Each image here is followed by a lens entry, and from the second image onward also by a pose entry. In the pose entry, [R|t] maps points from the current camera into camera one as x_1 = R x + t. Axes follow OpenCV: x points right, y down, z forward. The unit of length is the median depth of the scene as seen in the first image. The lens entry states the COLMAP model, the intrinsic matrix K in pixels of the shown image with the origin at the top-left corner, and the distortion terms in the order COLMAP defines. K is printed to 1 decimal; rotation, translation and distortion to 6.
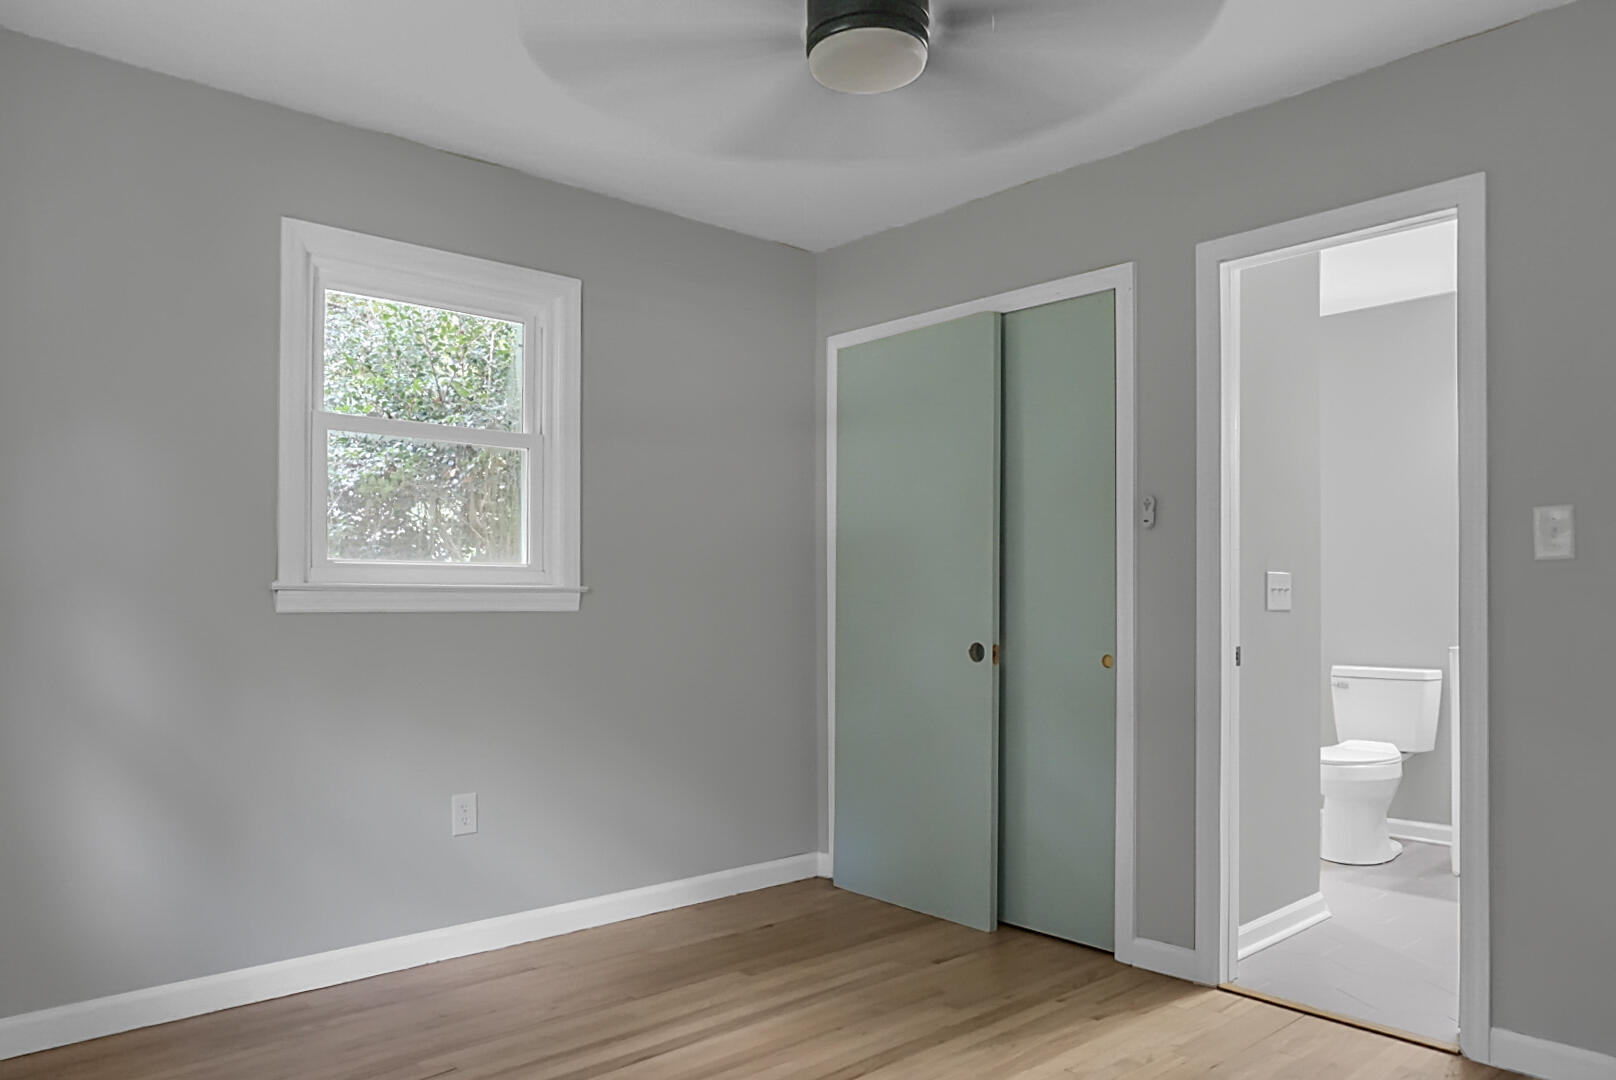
lens RADIAL K [[1110.4, 0, 800.8], [0, 1110.4, 565.8], [0, 0, 1]] dist [0.002049, 0.000784]
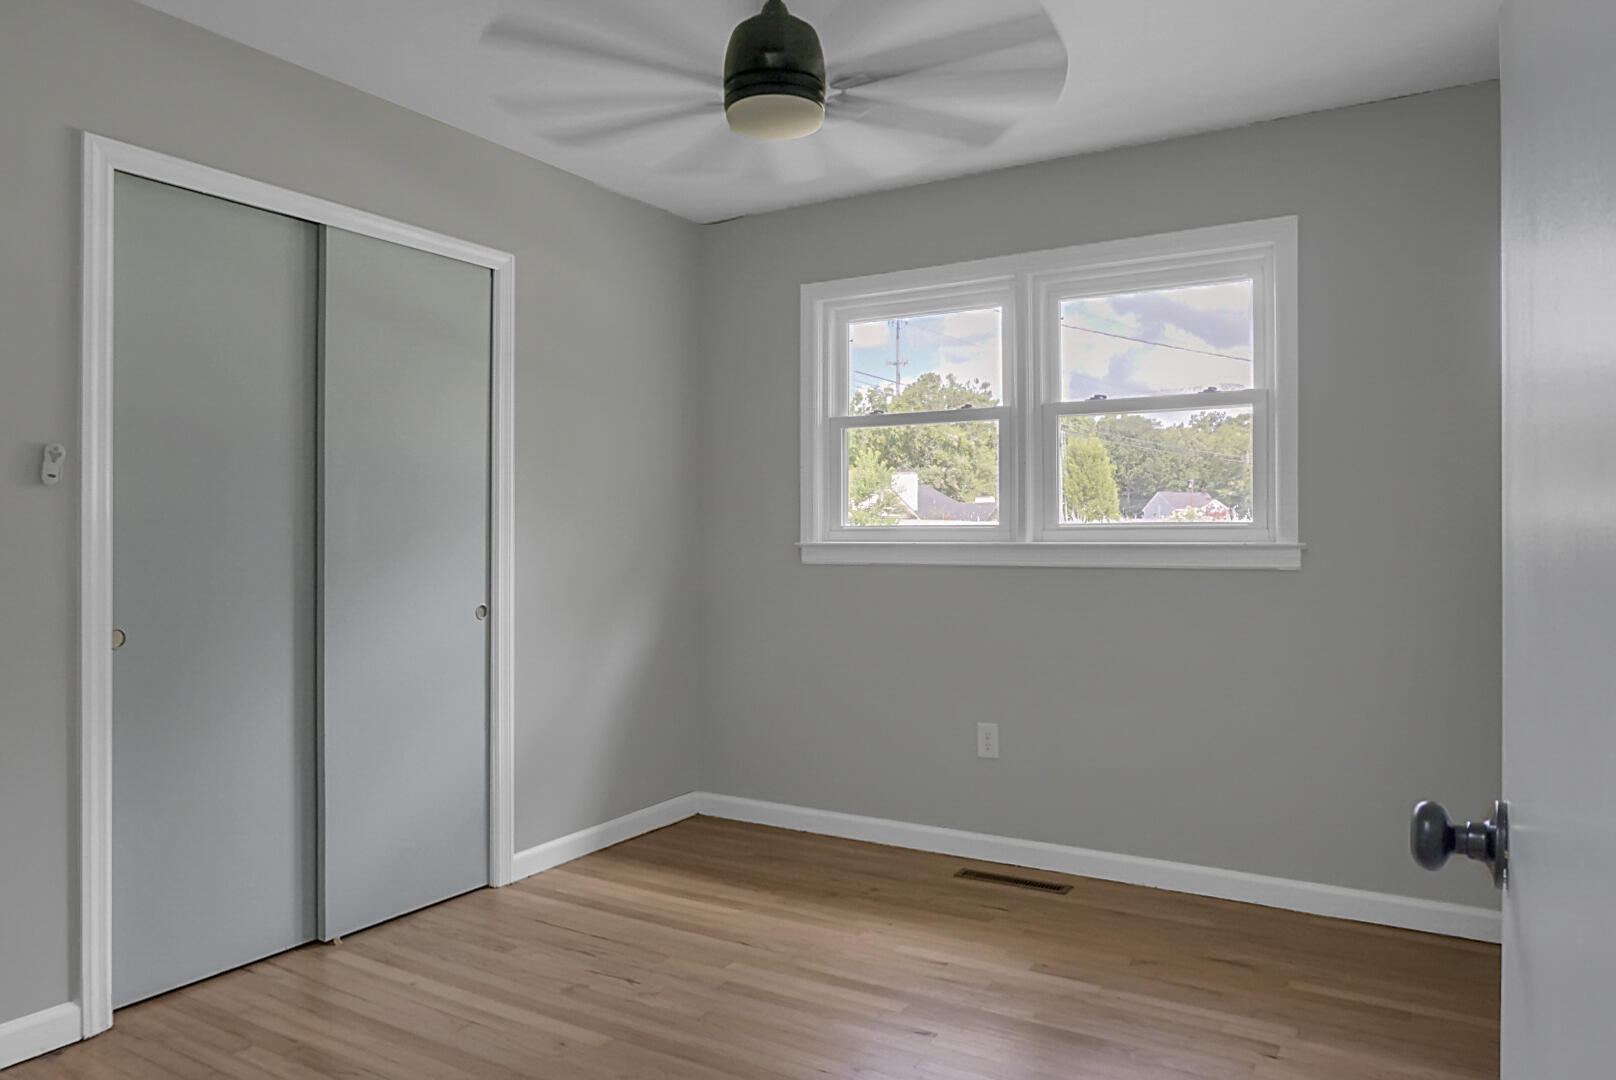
lens RADIAL K [[1090.6, 0, 800.7], [0, 1090.6, 543.3], [0, 0, 1]] dist [-0.004704, 0.000655]
pose [[0.284914, 0.000971, -0.958552, 0.776242], [0.022639, 0.999714, 0.007742, 0.003862], [0.958286, -0.023907, 0.284811, 0.489786]]
